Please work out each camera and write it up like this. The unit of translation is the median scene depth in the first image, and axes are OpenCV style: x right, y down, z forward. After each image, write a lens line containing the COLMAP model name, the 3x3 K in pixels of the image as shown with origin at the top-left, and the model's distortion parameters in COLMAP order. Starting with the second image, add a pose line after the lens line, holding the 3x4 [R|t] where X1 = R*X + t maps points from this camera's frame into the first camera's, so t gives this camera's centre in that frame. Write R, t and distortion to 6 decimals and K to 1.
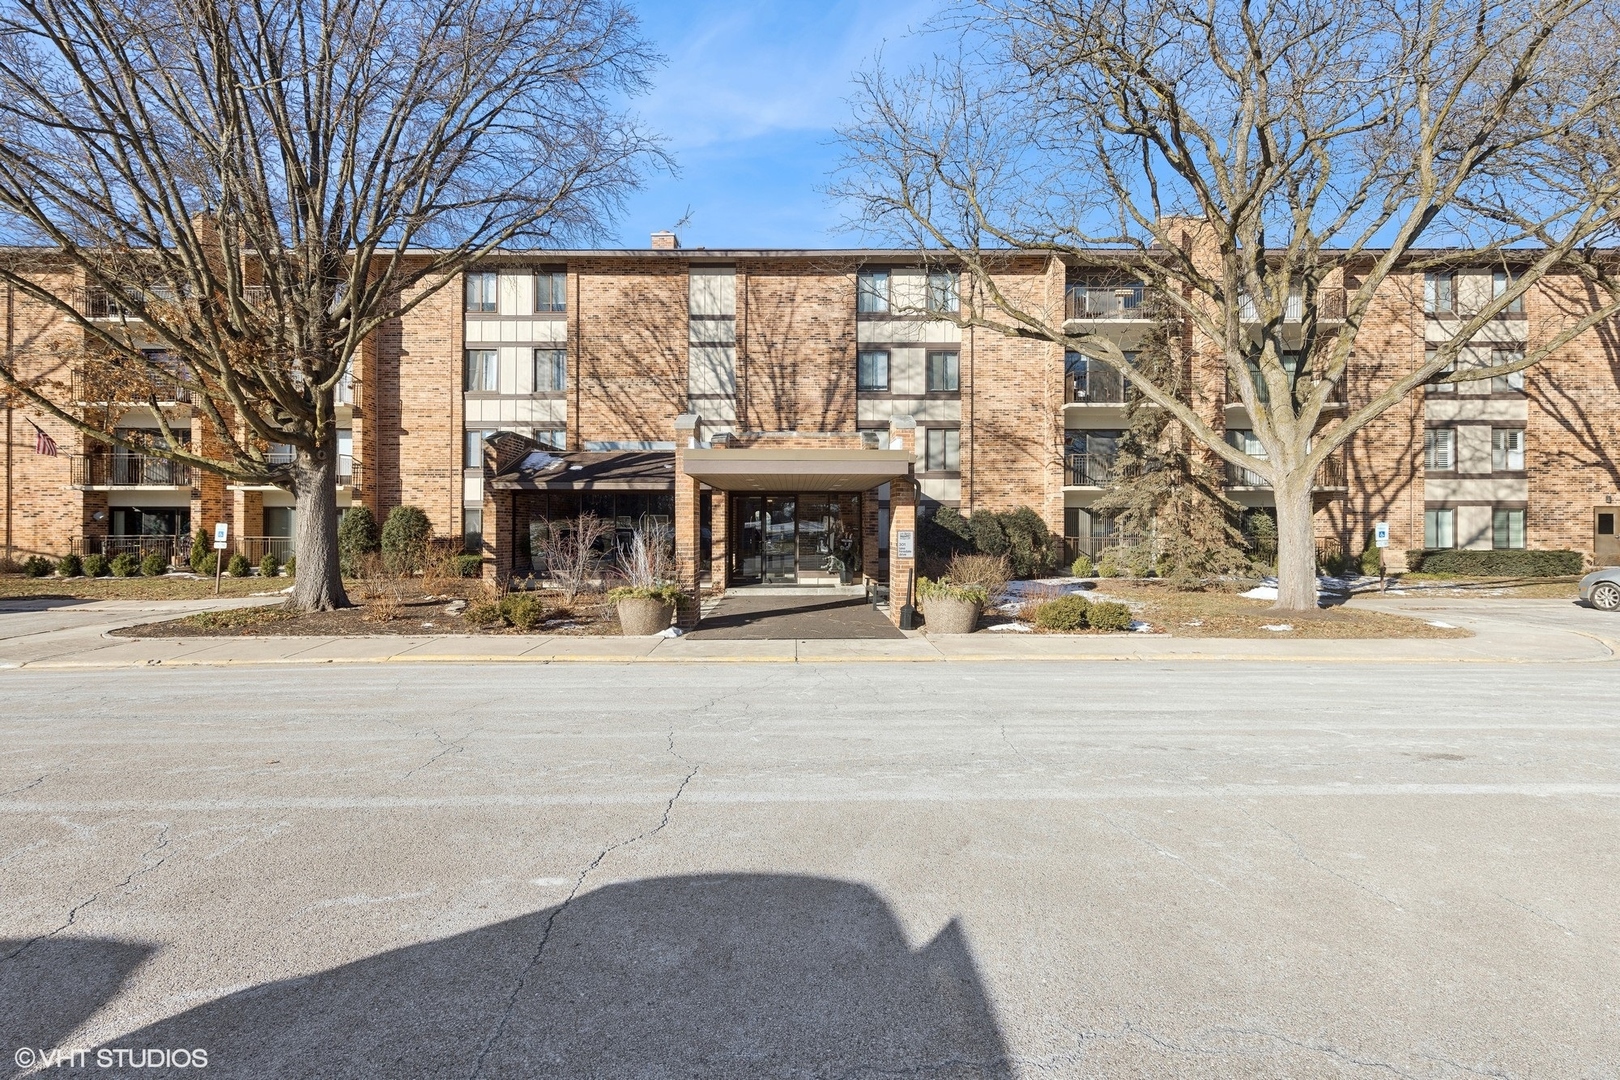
lens RADIAL K [[698.0, 0, 806.9], [0, 698.0, 527.4], [0, 0, 1]] dist [-0.002573, -0.000219]
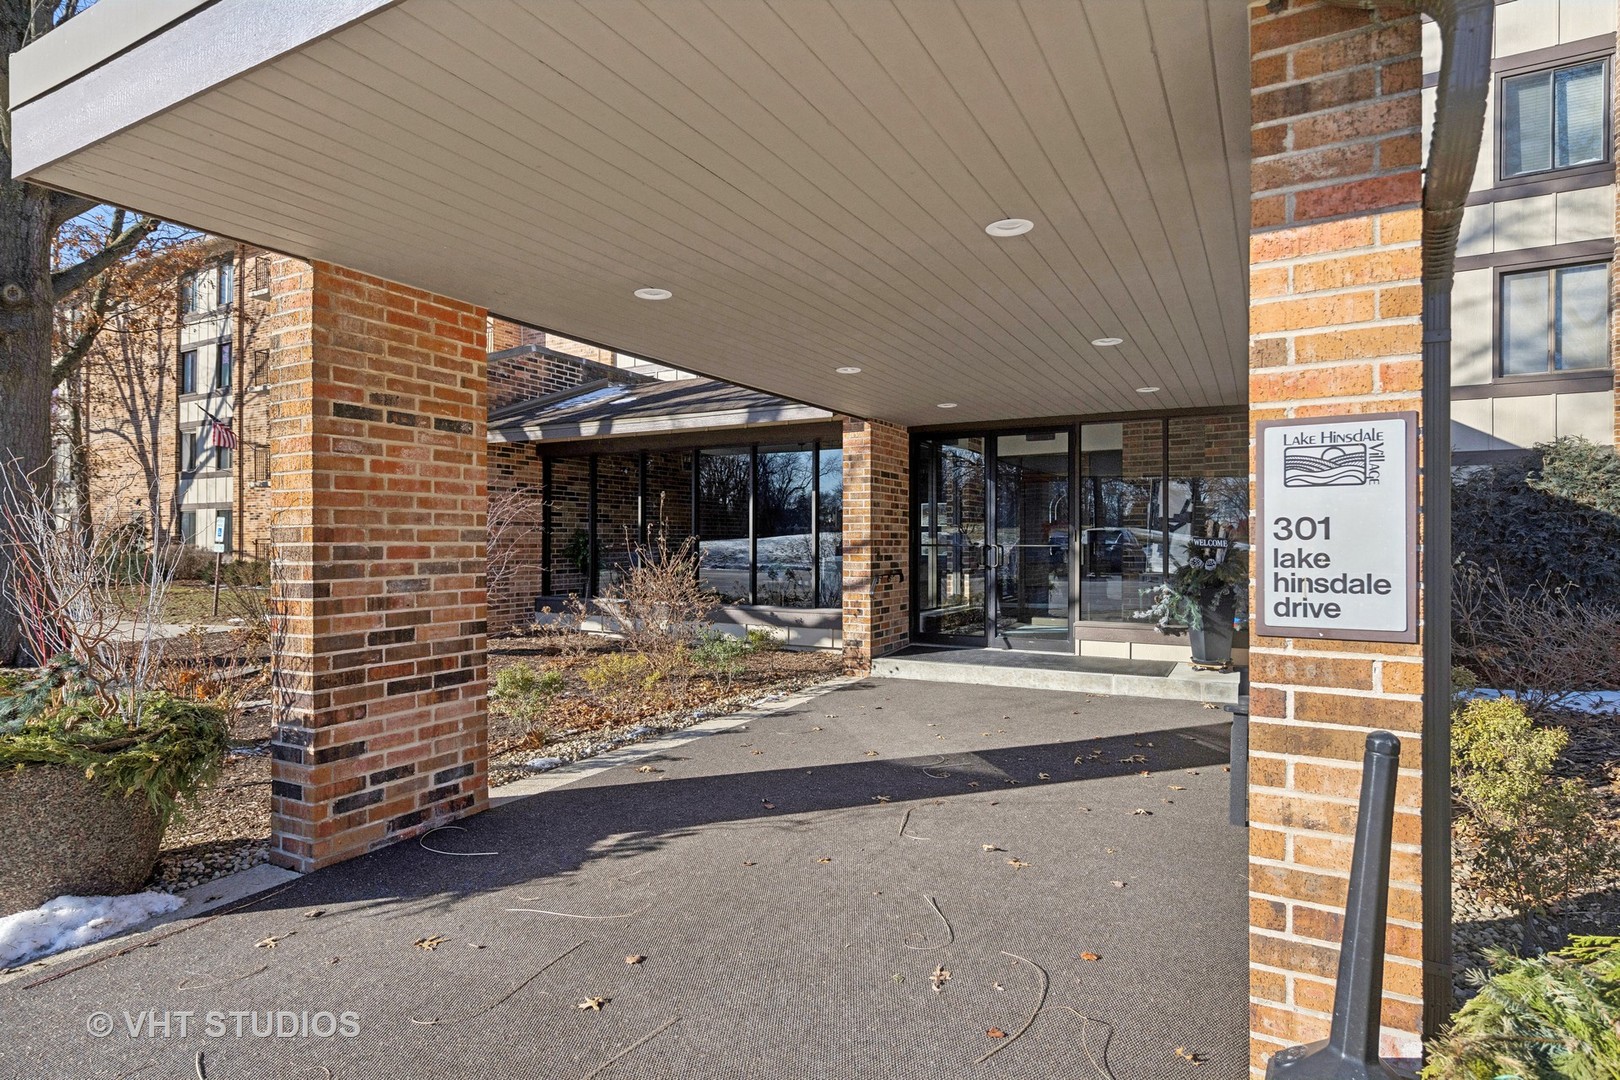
lens RADIAL K [[813.6, 0, 810.0], [0, 813.6, 540.0], [0, 0, 1]] dist [0.004763, 0.001151]
pose [[0.866152, -0.000849, -0.499779, 0.084891], [0.000538, 1.000000, -0.000767, 0.016915], [0.499780, 0.000395, 0.866153, 0.527629]]
